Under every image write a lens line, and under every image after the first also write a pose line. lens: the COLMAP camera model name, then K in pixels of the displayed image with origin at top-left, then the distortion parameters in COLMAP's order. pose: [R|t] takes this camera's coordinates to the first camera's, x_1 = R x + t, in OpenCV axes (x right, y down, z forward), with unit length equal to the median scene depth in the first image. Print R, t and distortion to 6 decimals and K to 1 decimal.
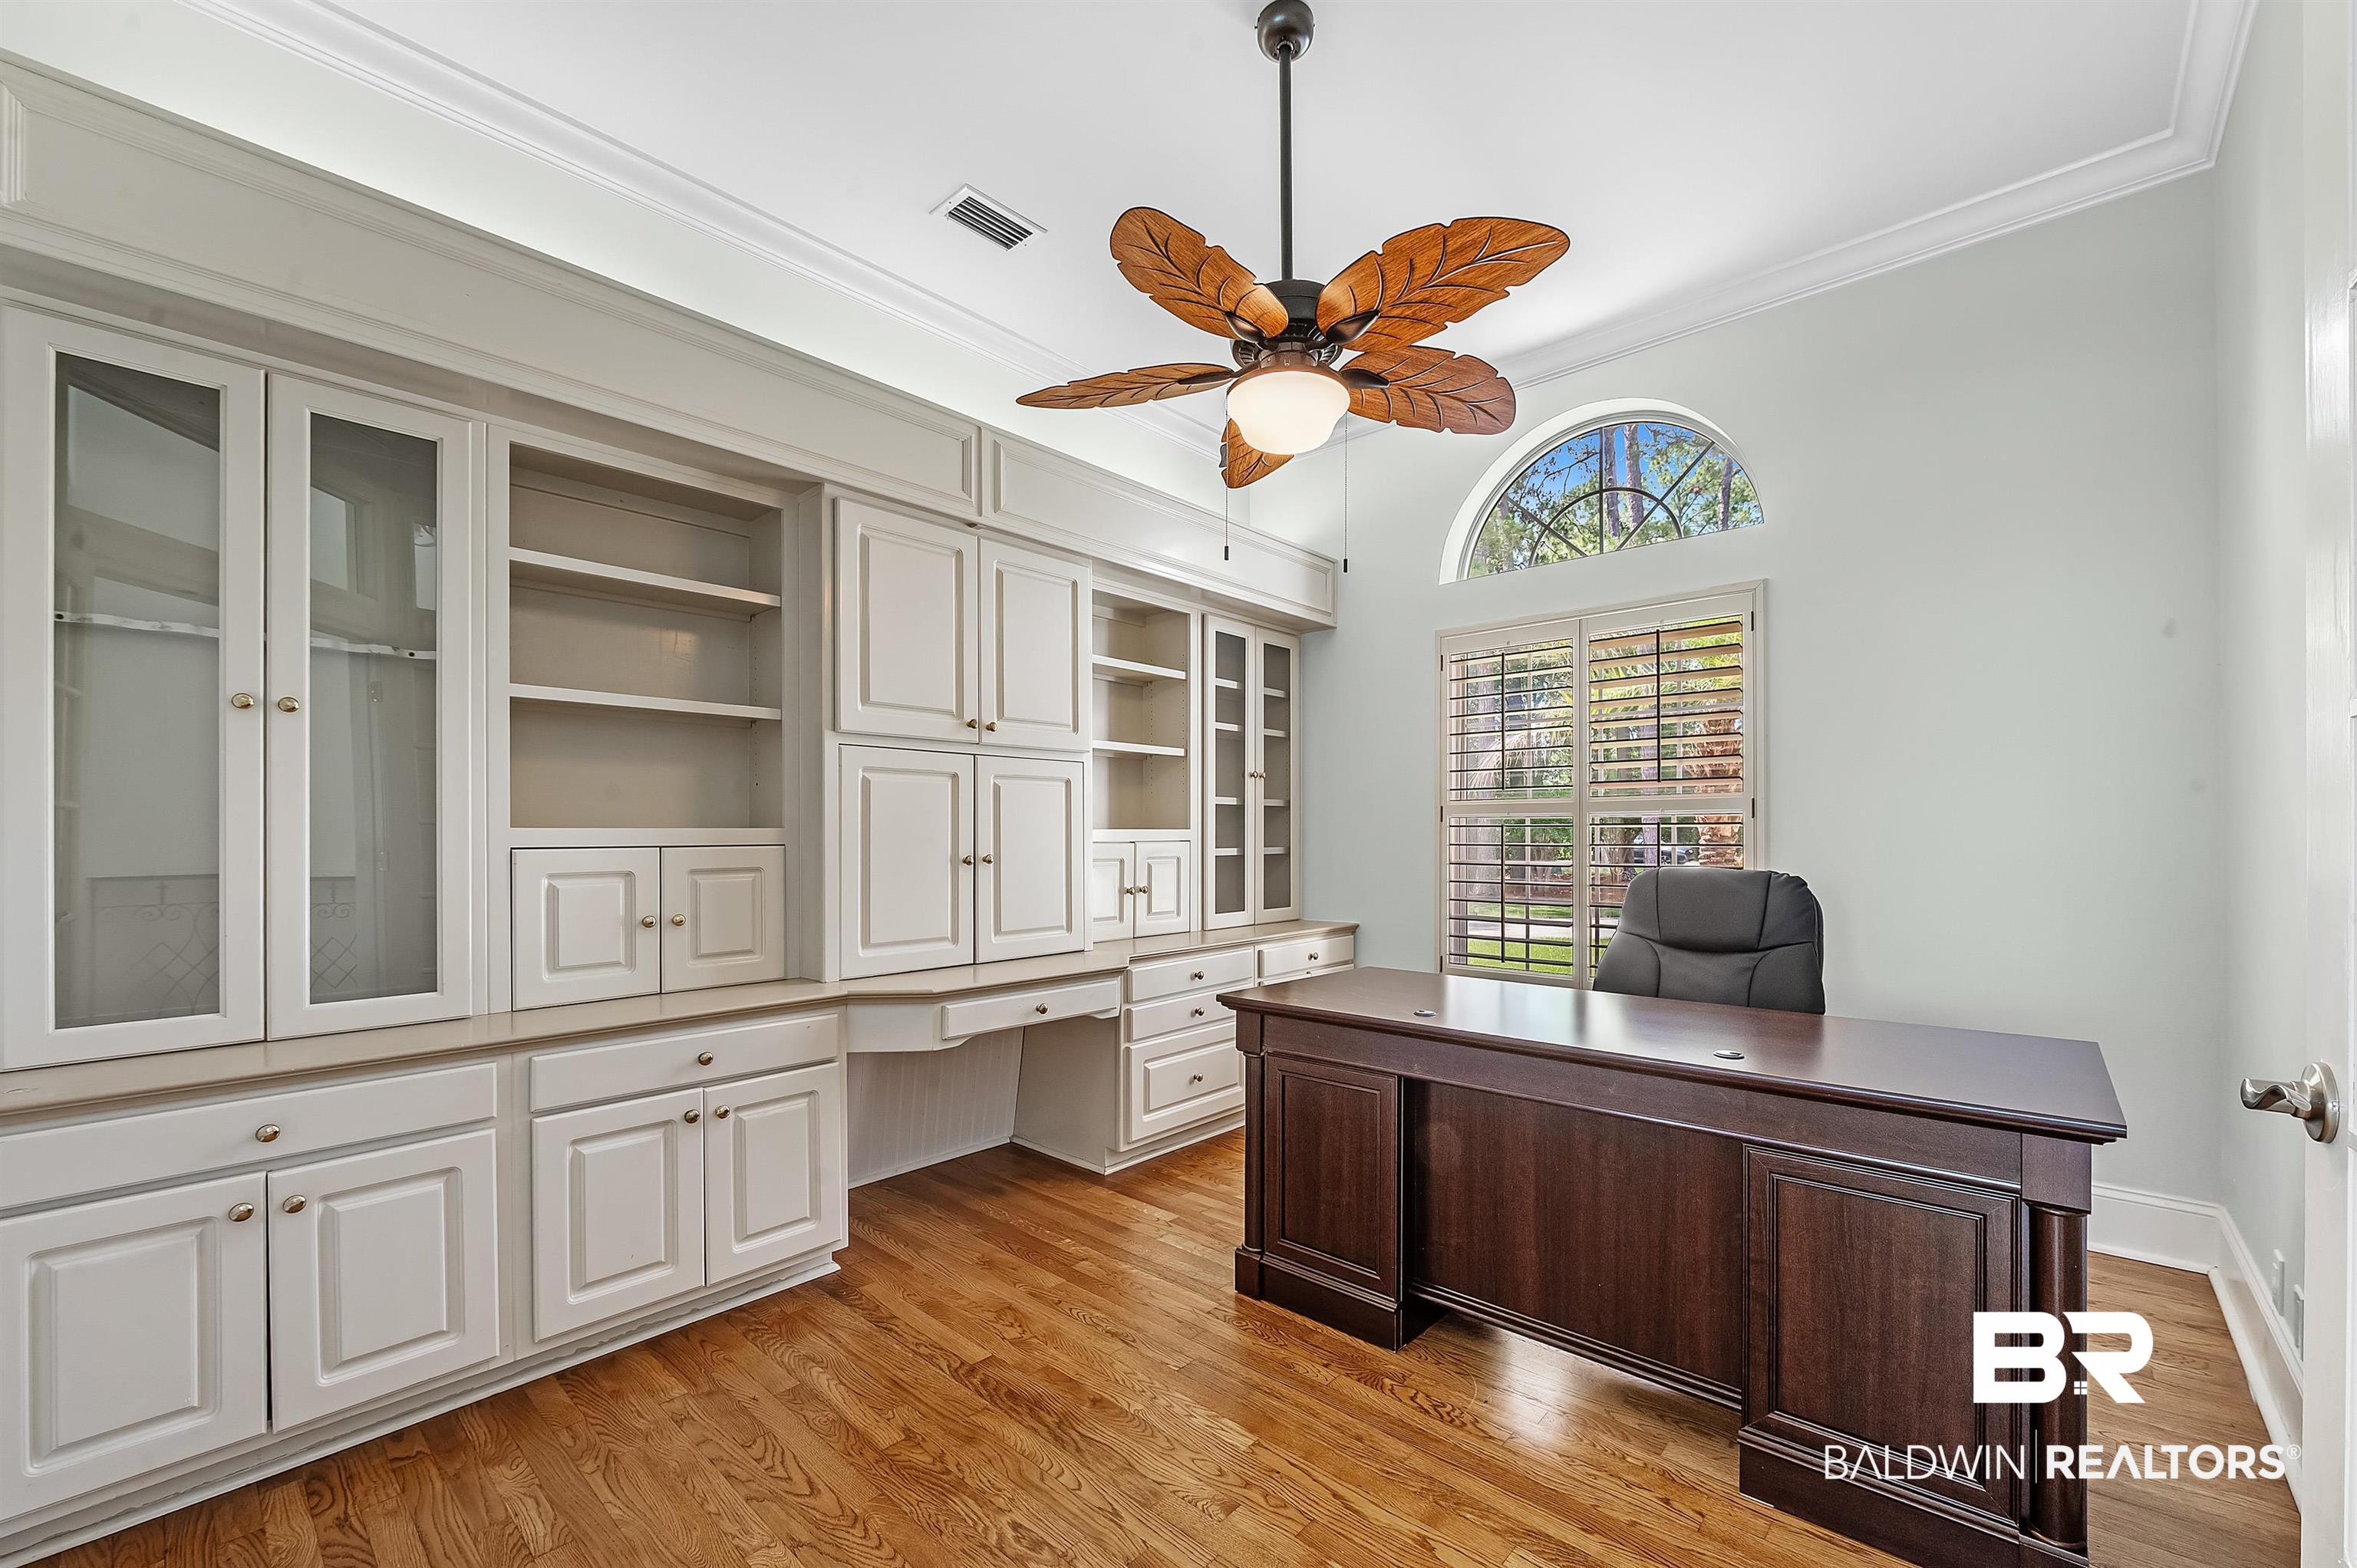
lens RADIAL K [[948.8, 0, 1203.7], [0, 948.8, 832.8], [0, 0, 1]] dist [-0.001396, -0.000023]
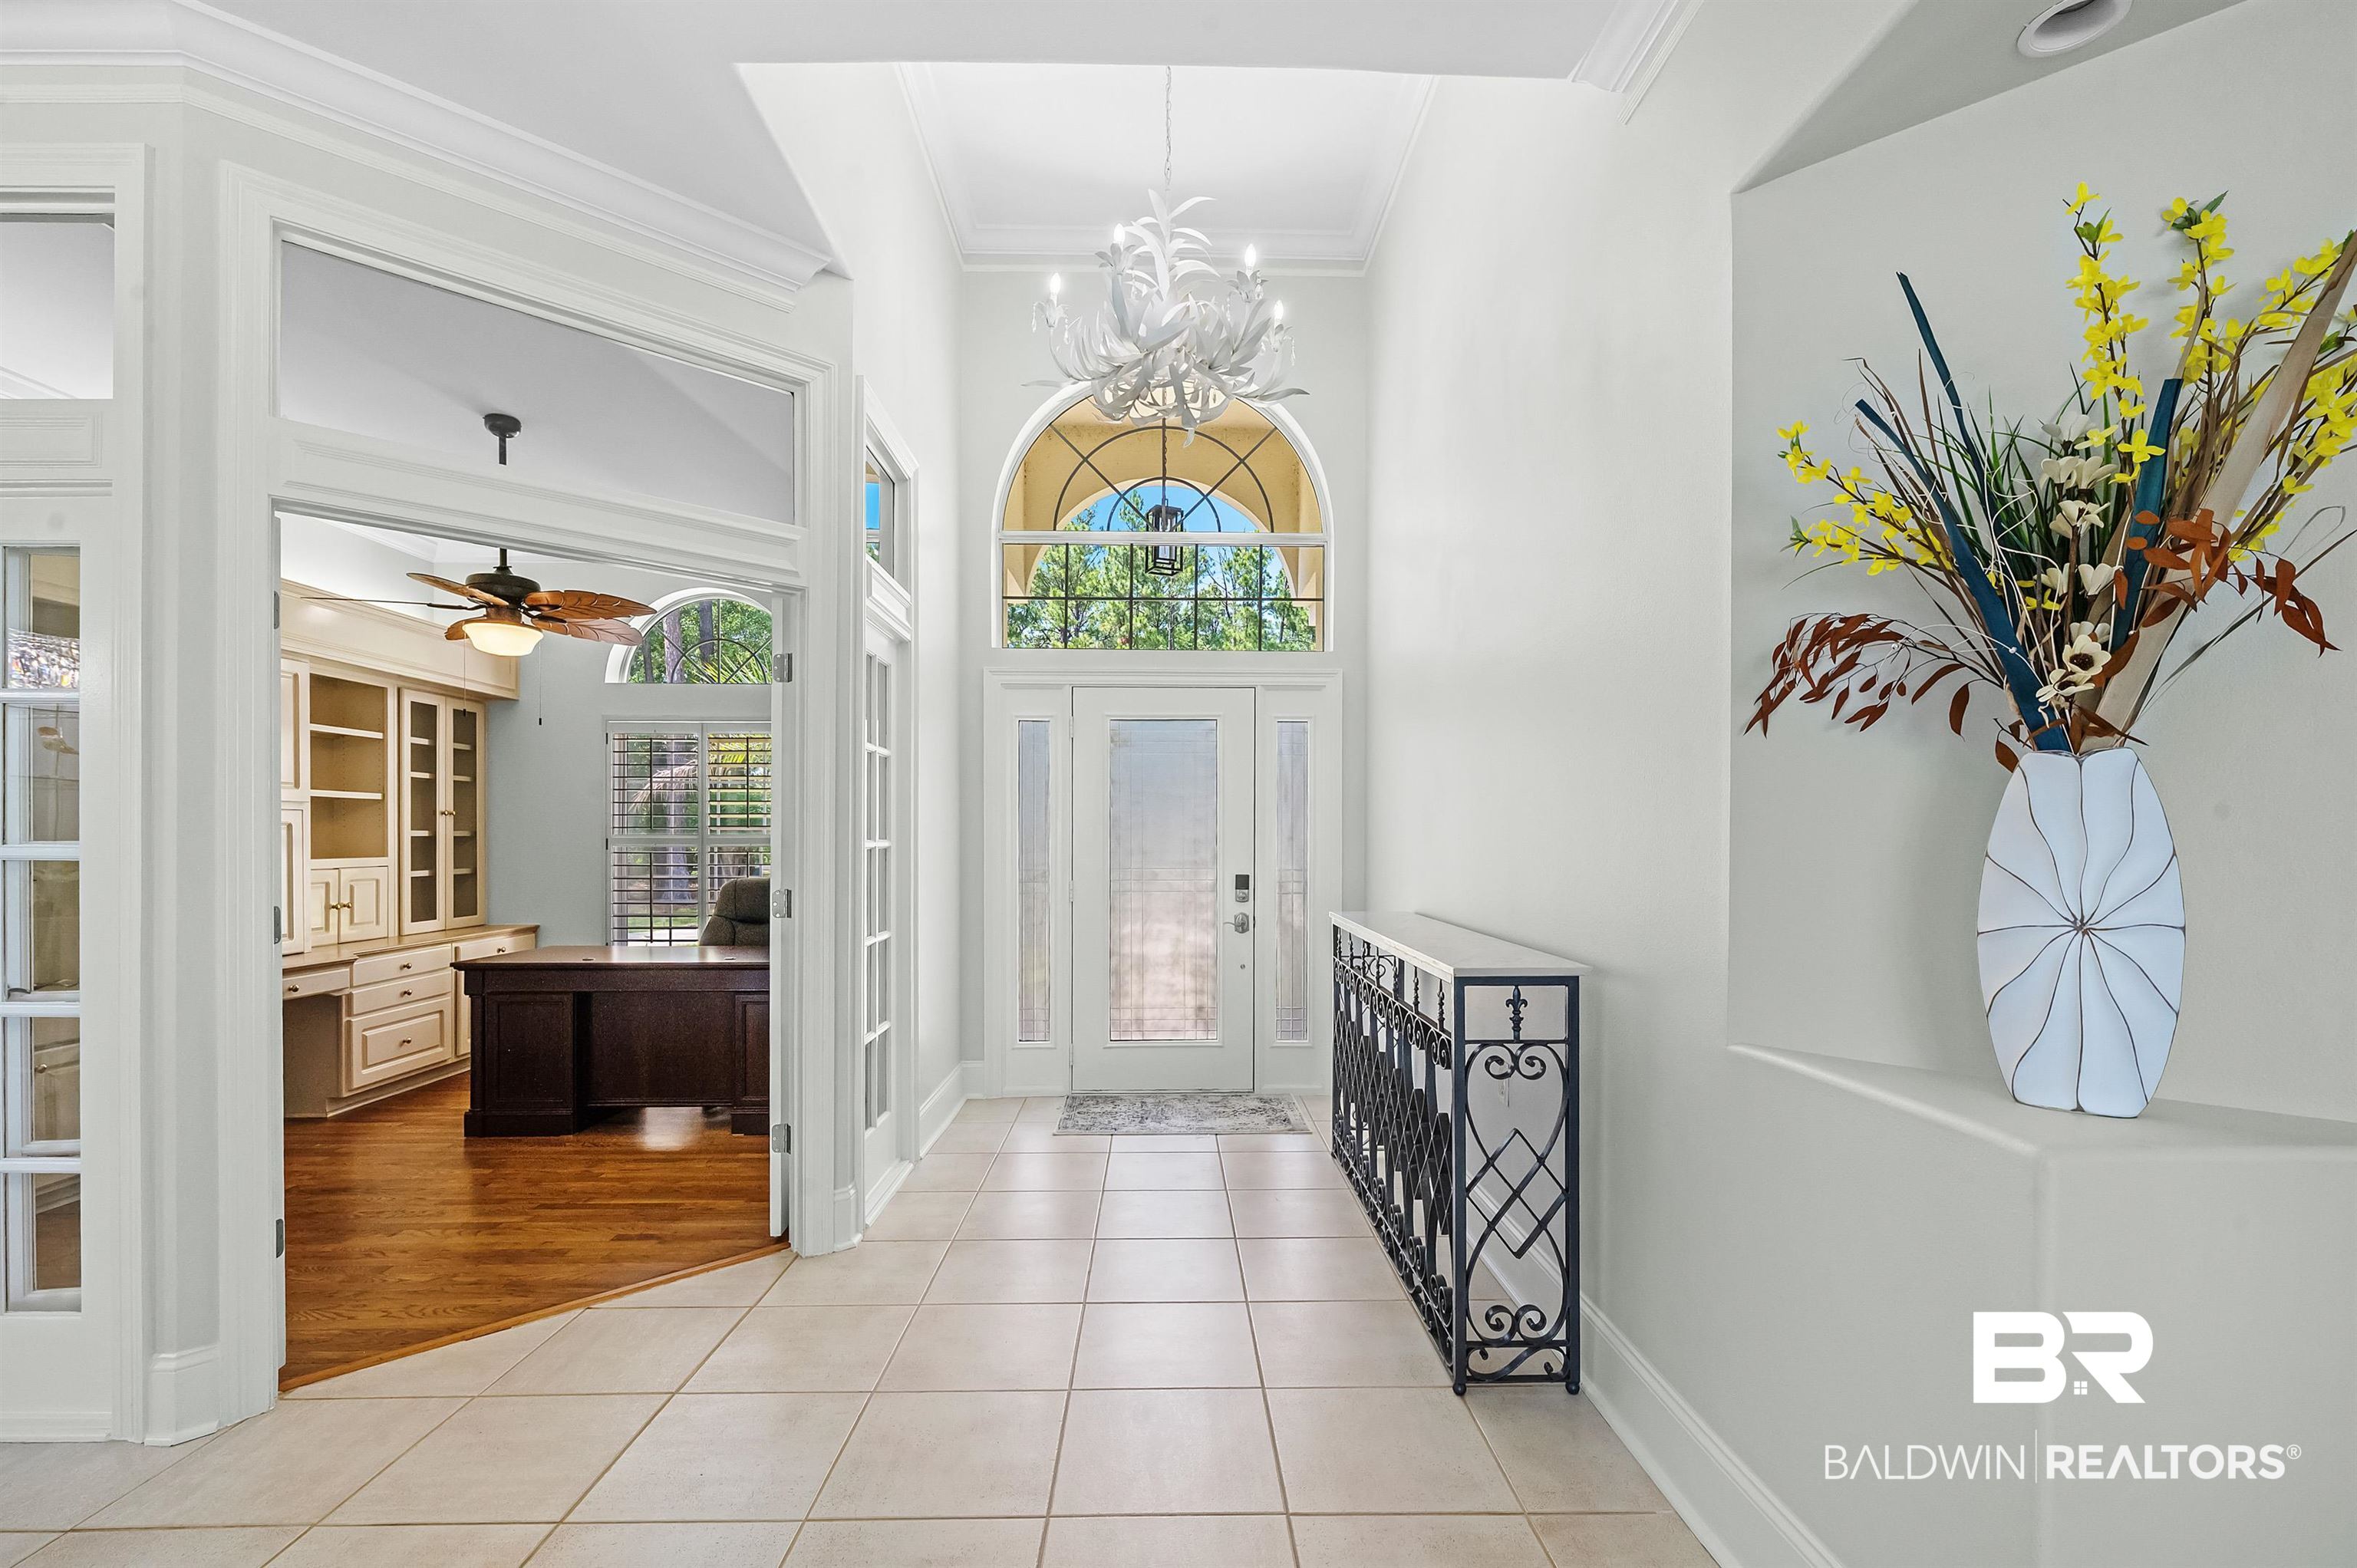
lens RADIAL K [[1006.0, 0, 1178.7], [0, 1006.0, 836.9], [0, 0, 1]] dist [-0.014174, 0.000098]
pose [[0.733621, -0.000684, 0.679558, -0.143145], [-0.001314, 0.999996, 0.002425, -0.034799], [-0.679557, -0.002672, 0.733618, -0.695764]]
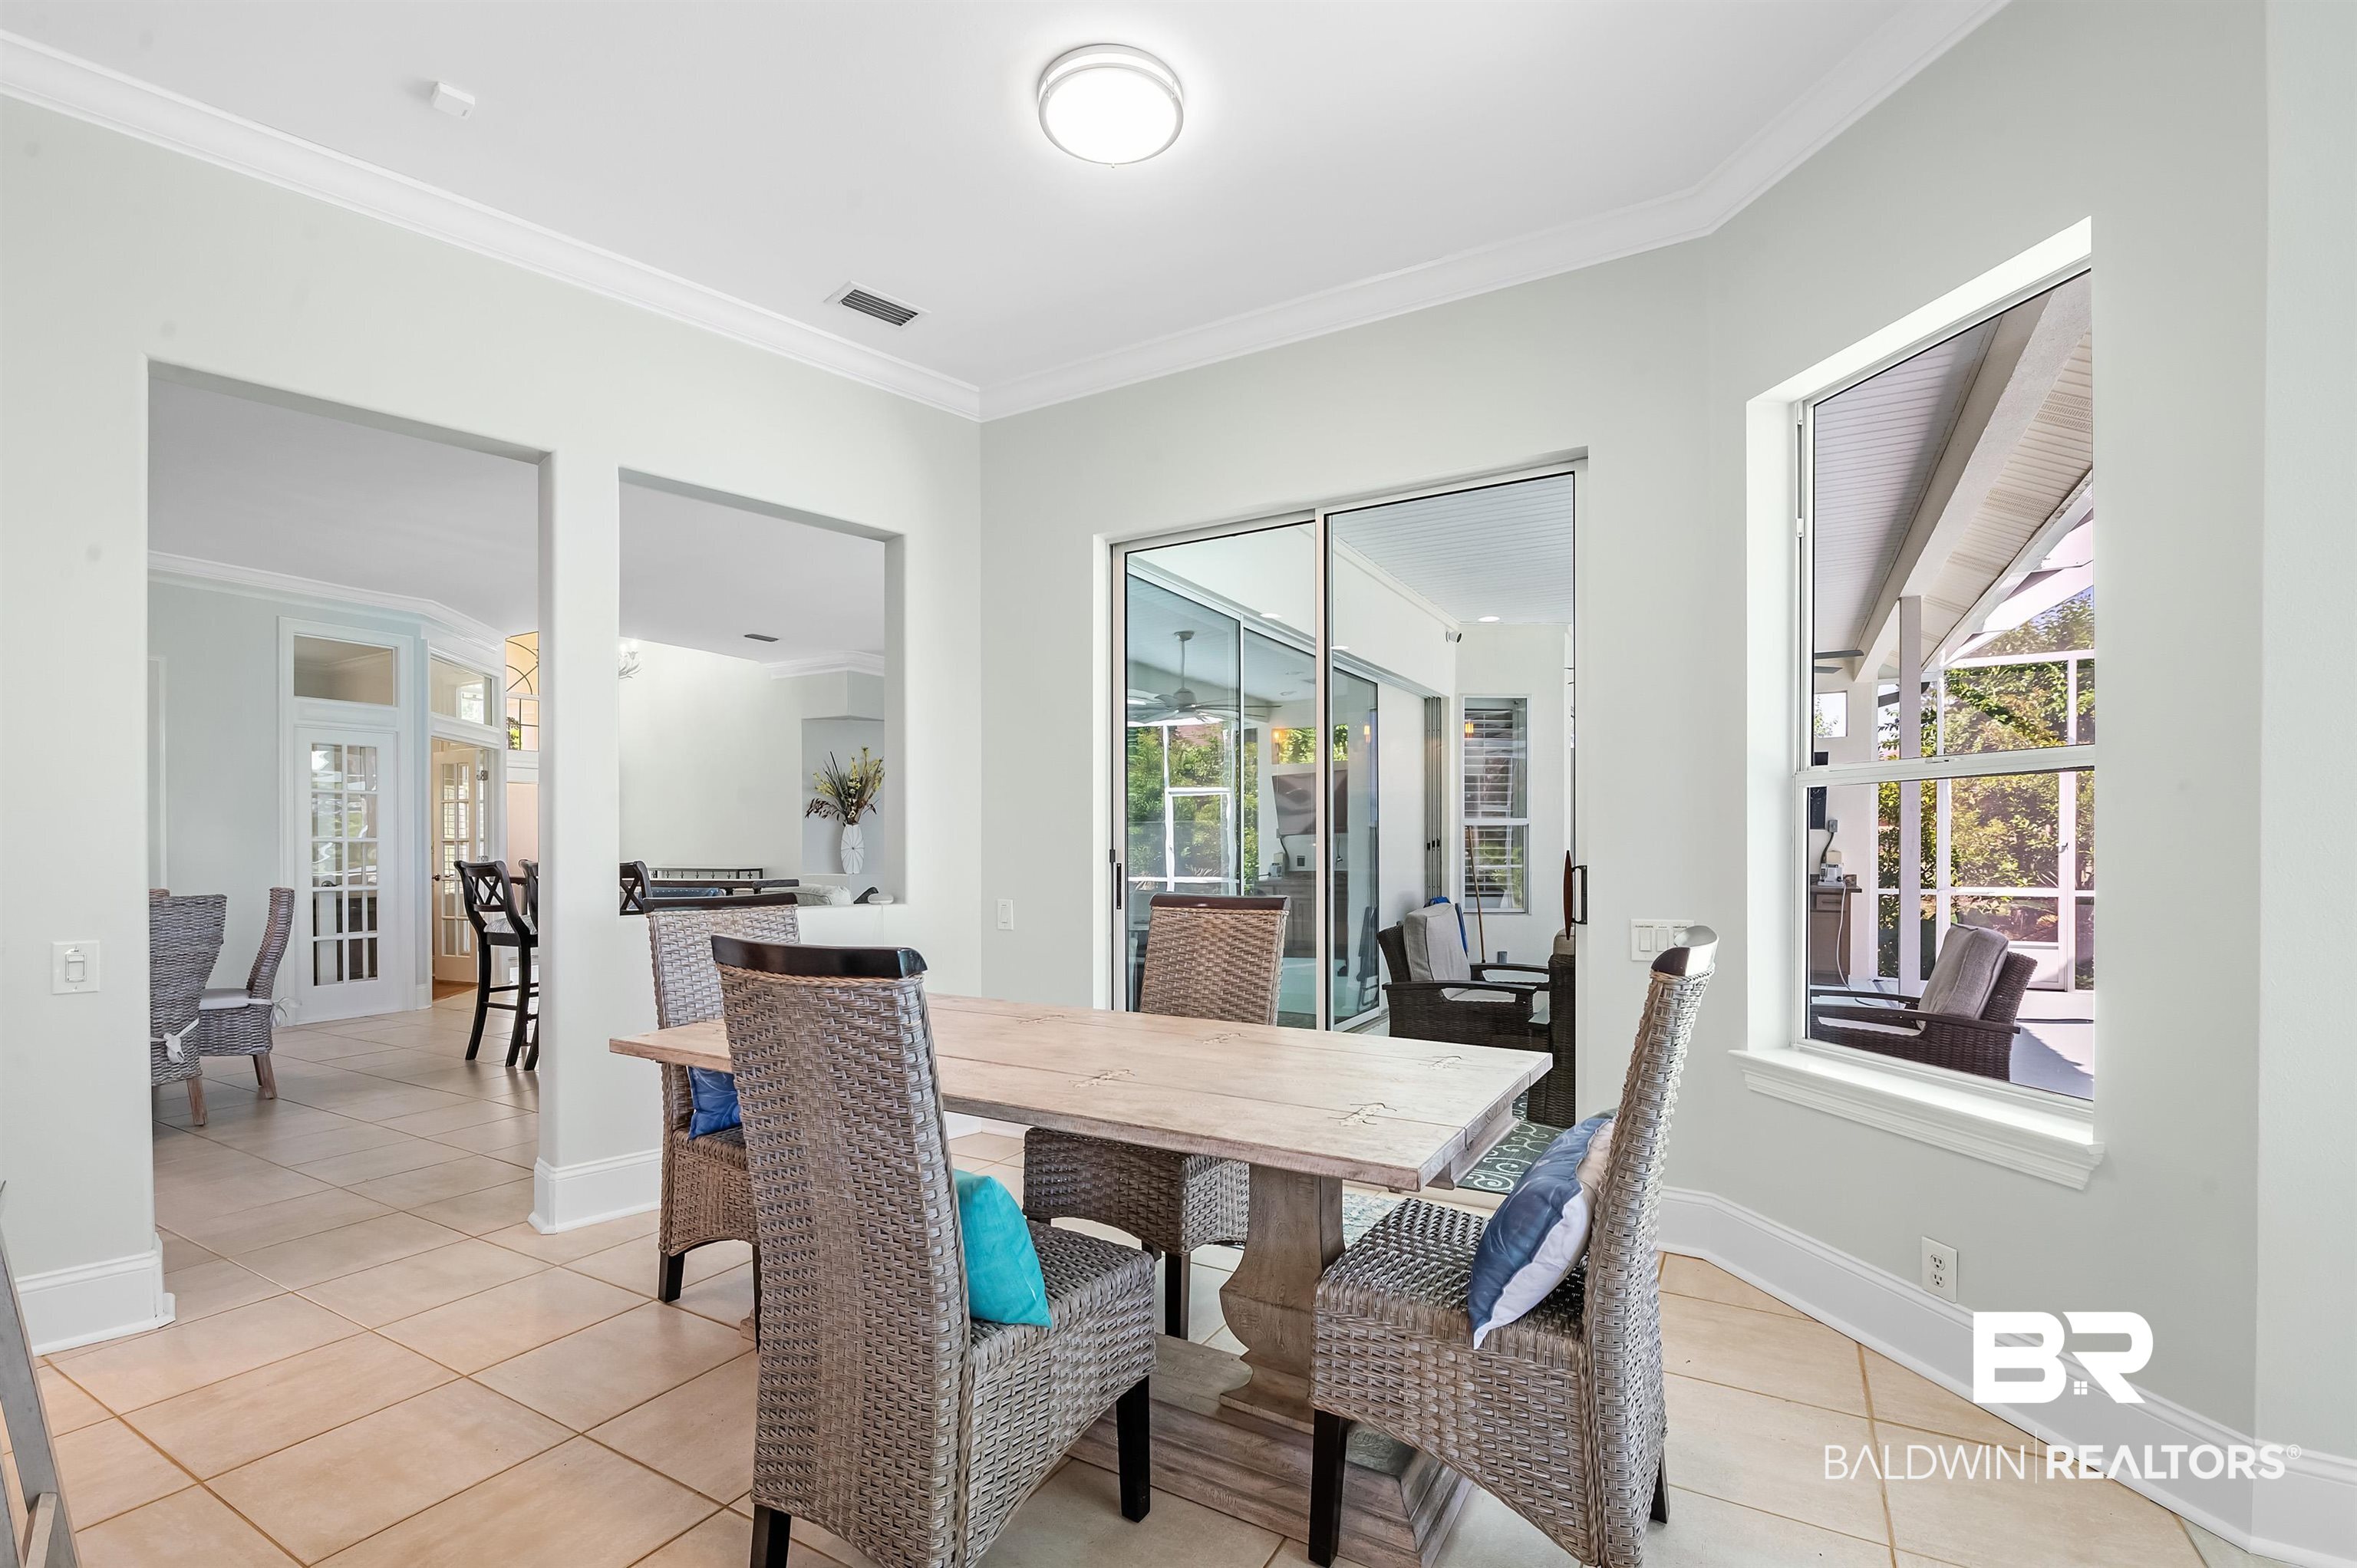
lens RADIAL K [[1045.4, 0, 1161.6], [0, 1045.4, 847.2], [0, 0, 1]] dist [-0.004809, -0.000459]
pose [[-0.197030, -0.004932, 0.980385, -2.363476], [-0.001564, 0.999988, 0.004716, -0.021405], [-0.980396, -0.000604, -0.197036, -0.895595]]
